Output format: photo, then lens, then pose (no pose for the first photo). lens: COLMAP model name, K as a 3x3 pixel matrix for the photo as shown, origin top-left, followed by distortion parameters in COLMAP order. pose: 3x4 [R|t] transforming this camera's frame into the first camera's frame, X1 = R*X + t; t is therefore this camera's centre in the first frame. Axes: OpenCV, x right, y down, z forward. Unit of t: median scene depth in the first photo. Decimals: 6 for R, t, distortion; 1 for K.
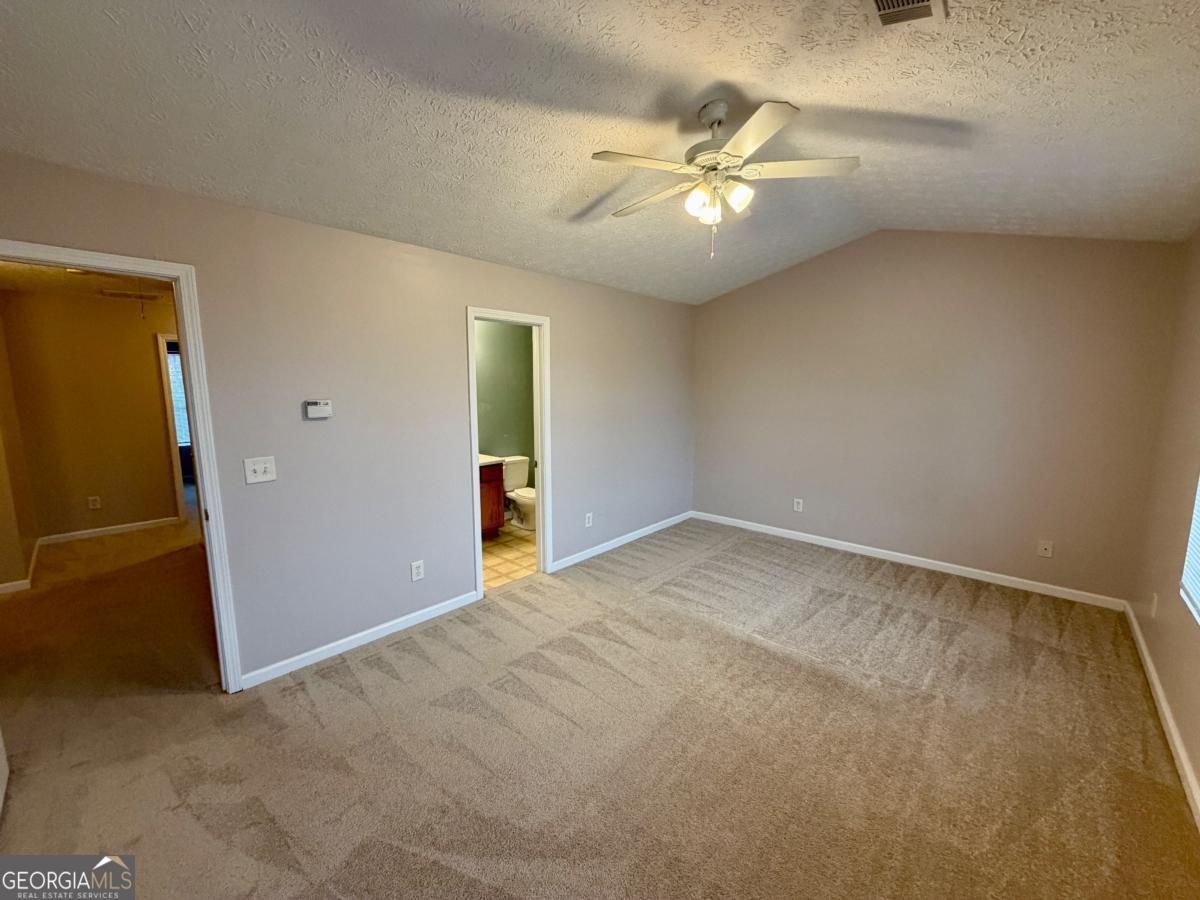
lens RADIAL K [[478.8, 0, 597.5], [0, 478.8, 449.7], [0, 0, 1]] dist [0.001593, 0.000349]
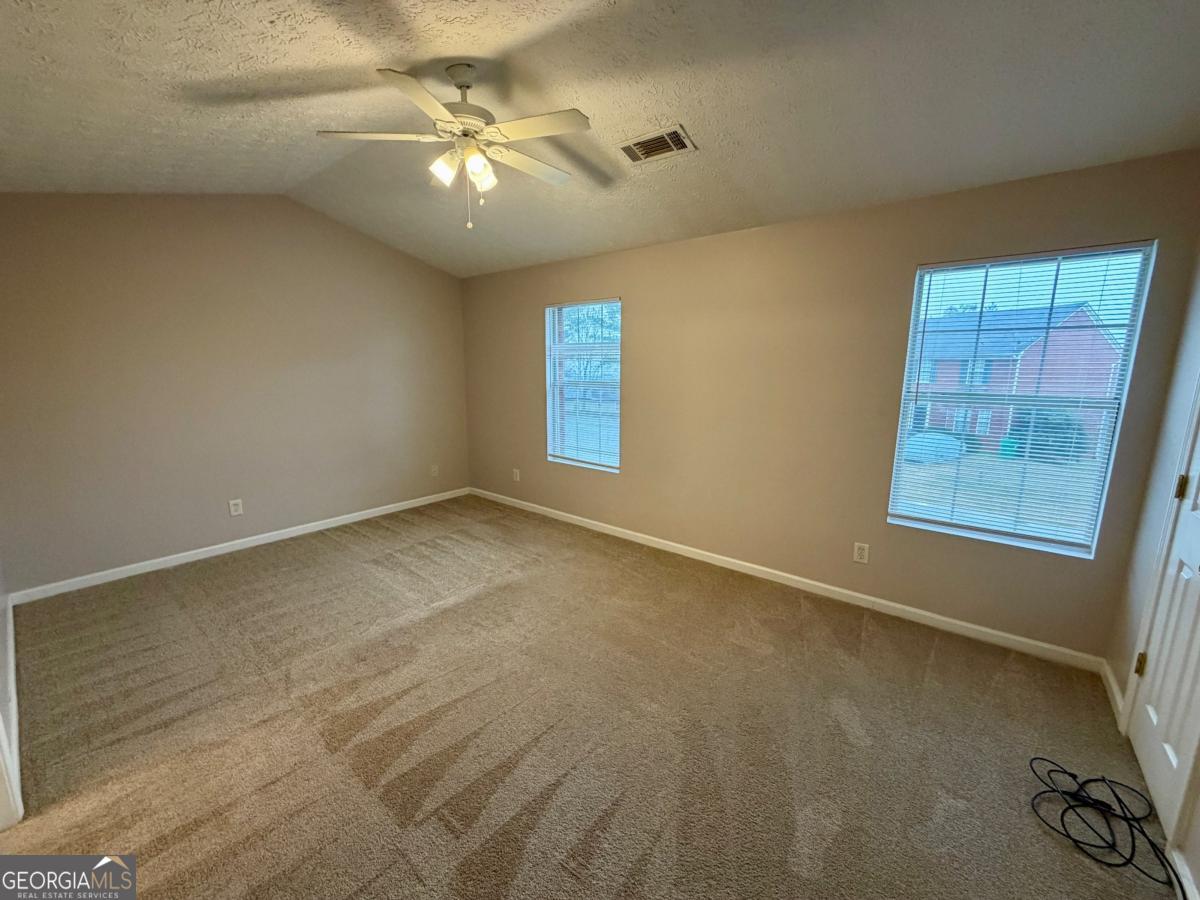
lens RADIAL K [[478.8, 0, 597.5], [0, 478.8, 449.7], [0, 0, 1]] dist [0.001593, 0.000349]
pose [[-0.061363, -0.180258, 0.981703, -0.579230], [0.133198, 0.973281, 0.187037, -0.072905], [-0.989188, 0.142238, -0.035714, 0.584033]]
